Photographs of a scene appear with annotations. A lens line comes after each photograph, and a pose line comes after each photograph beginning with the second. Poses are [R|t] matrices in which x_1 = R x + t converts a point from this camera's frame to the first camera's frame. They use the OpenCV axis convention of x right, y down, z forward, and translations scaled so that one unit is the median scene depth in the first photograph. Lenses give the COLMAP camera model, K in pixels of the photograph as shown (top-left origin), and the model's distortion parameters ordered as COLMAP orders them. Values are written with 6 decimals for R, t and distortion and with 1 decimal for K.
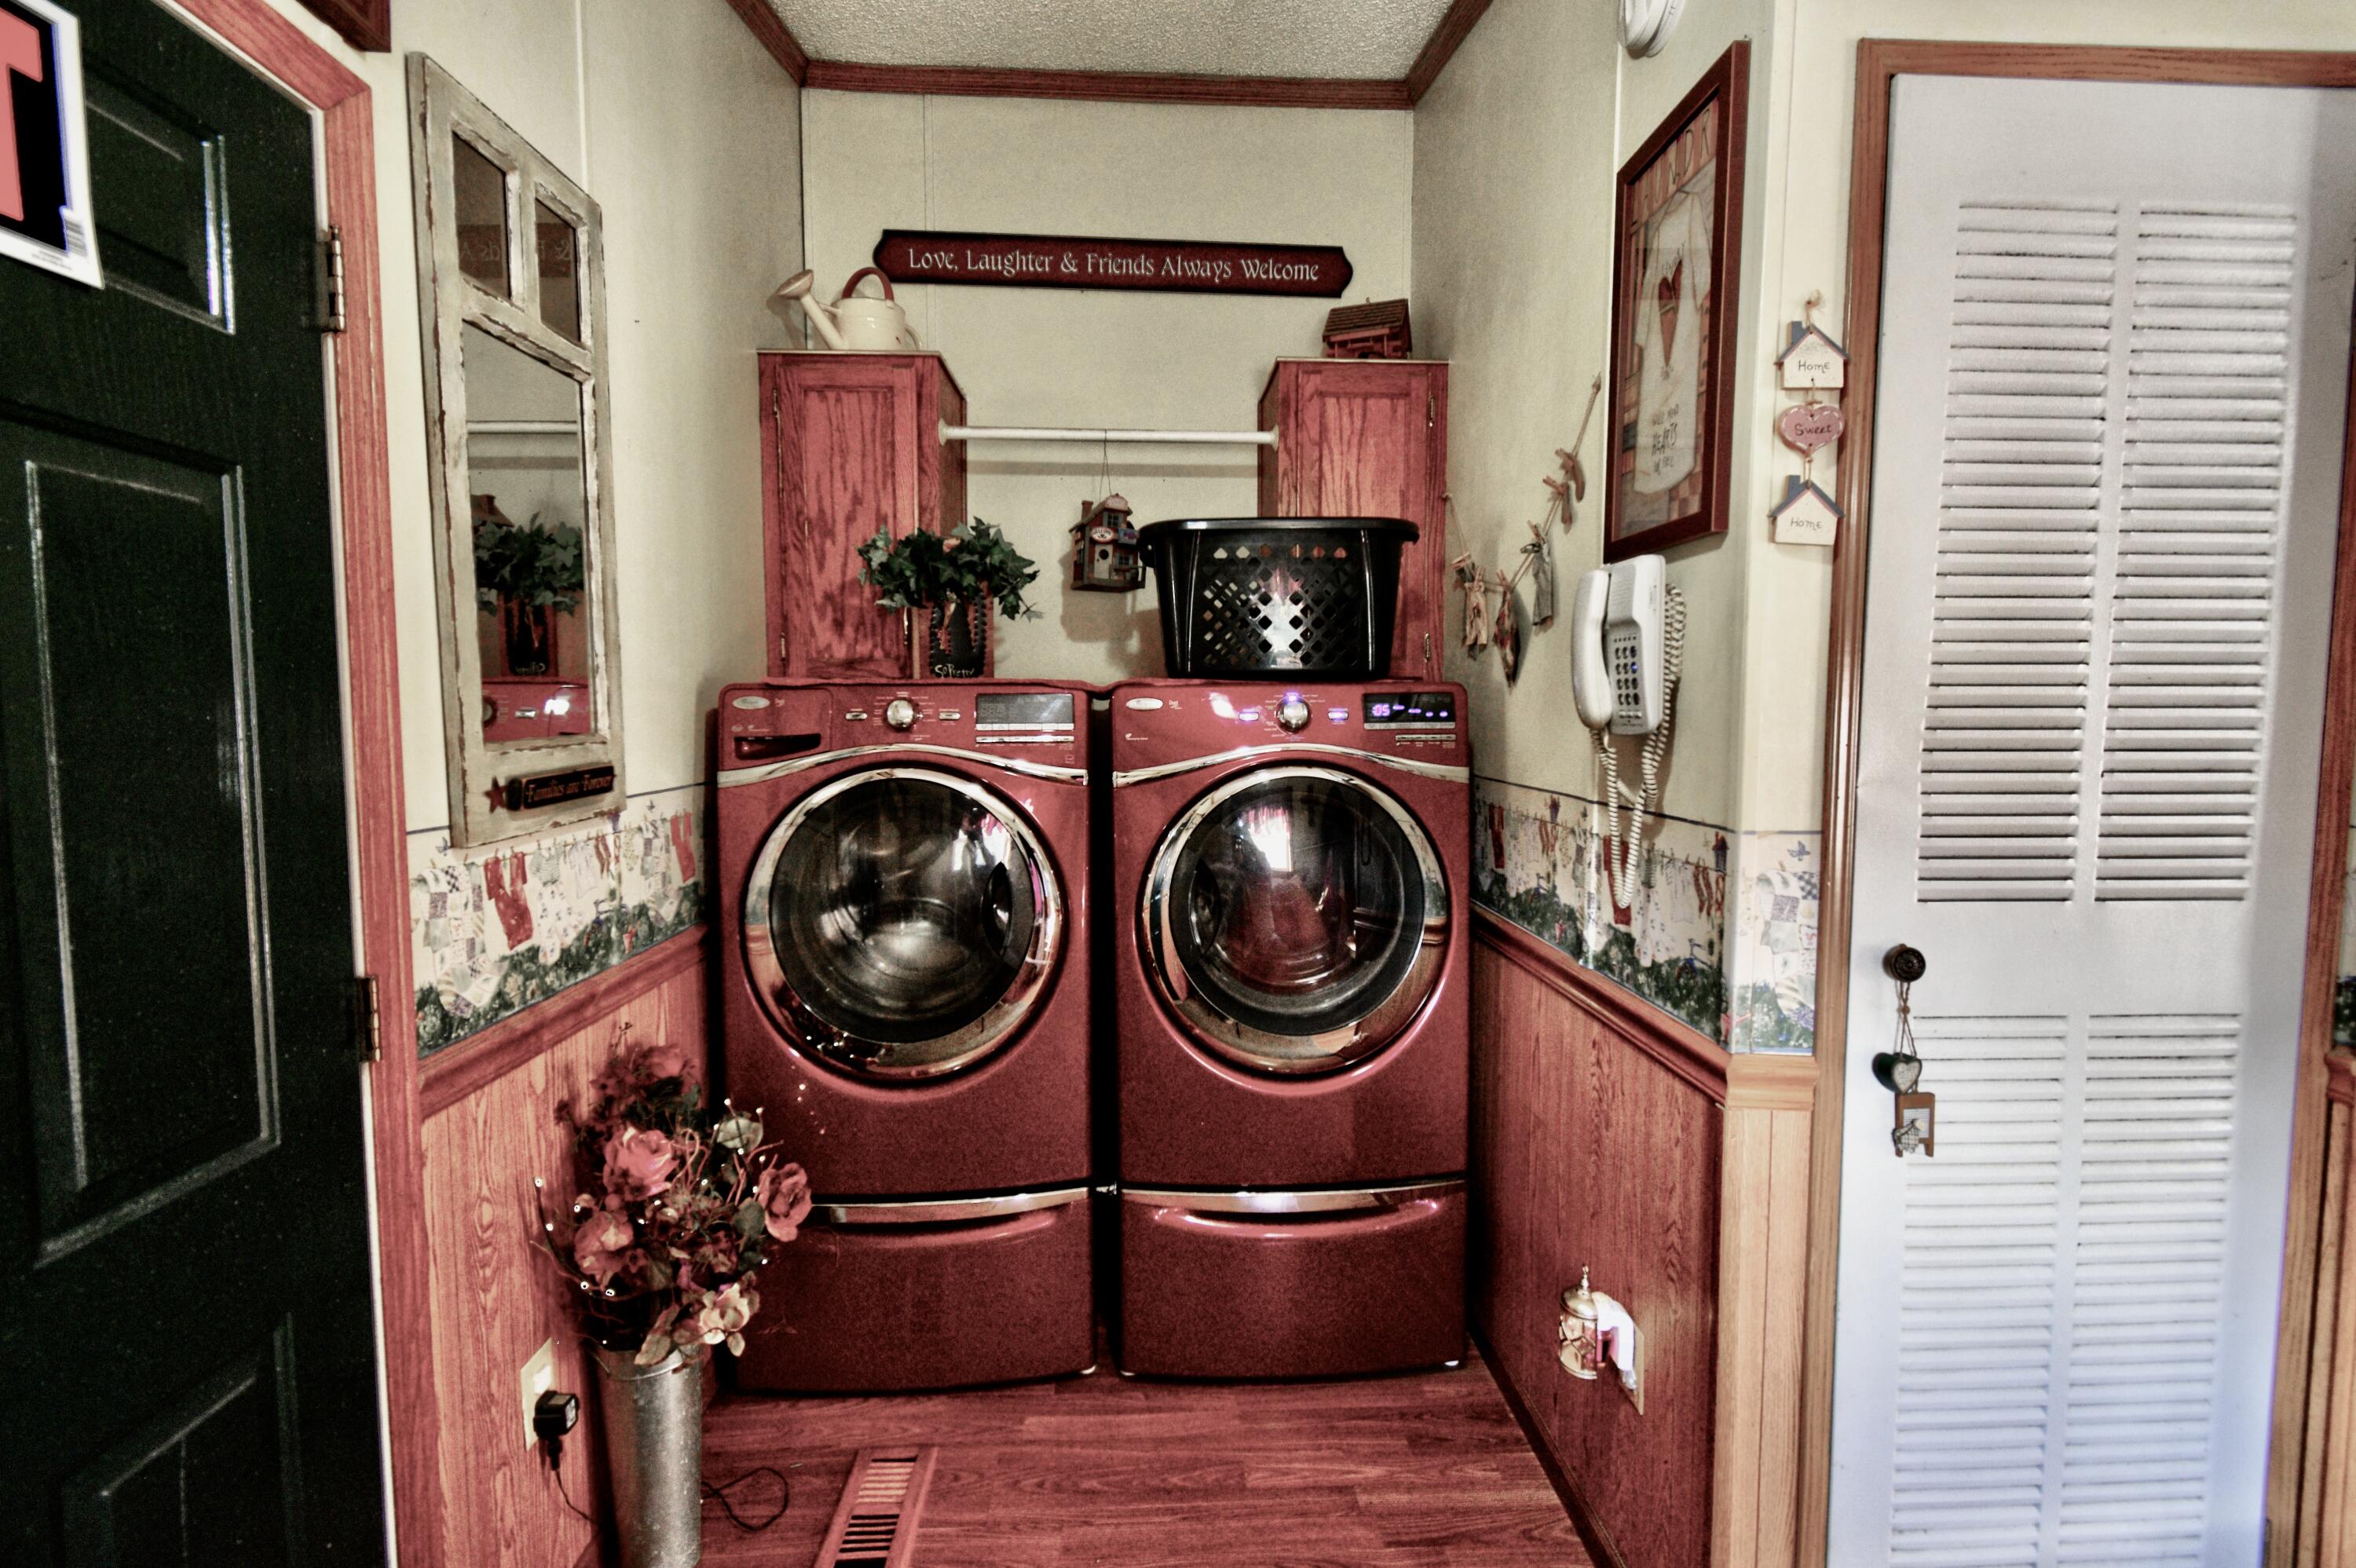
lens RADIAL K [[1032.7, 0, 1179.2], [0, 1032.7, 777.6], [0, 0, 1]] dist [0.006408, -0.004012]
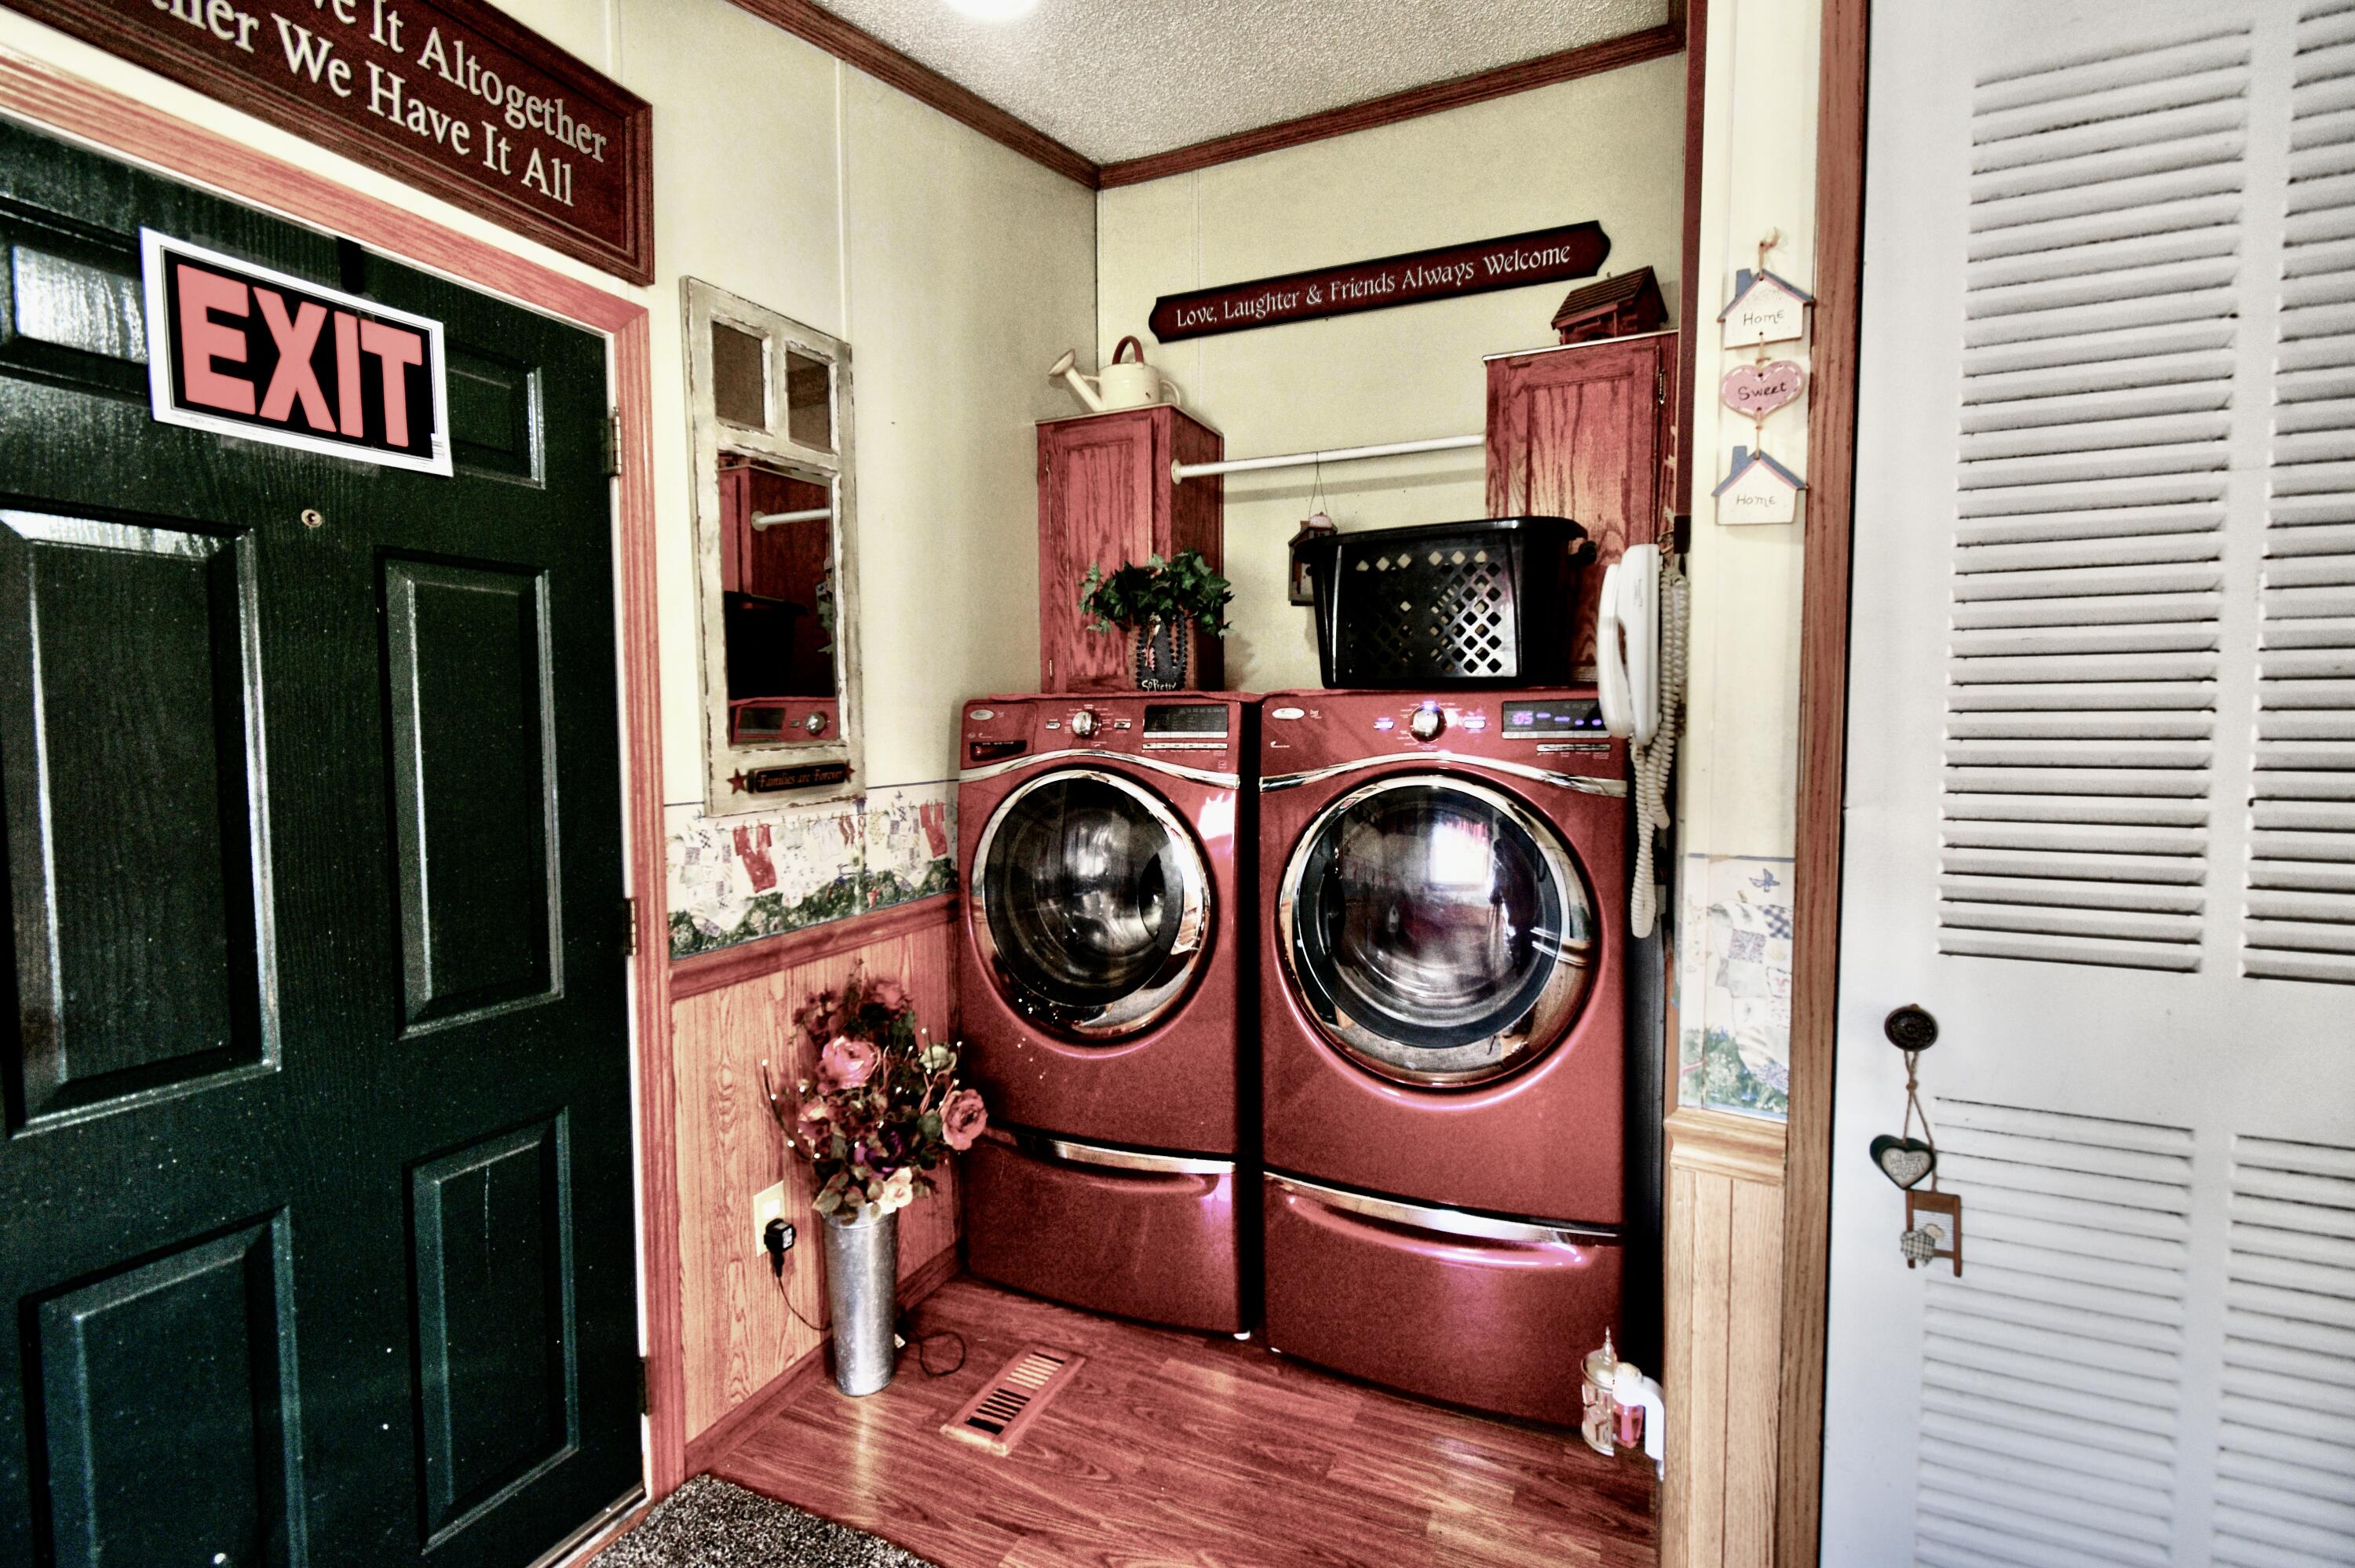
lens RADIAL K [[1032.2, 0, 1178.7], [0, 1032.2, 777.6], [0, 0, 1]] dist [0.006408, -0.004012]
pose [[0.890963, 0.021029, -0.453590, 0.440280], [-0.025312, 0.999674, -0.003372, 0.000734], [0.453371, 0.014486, 0.891204, 0.012352]]
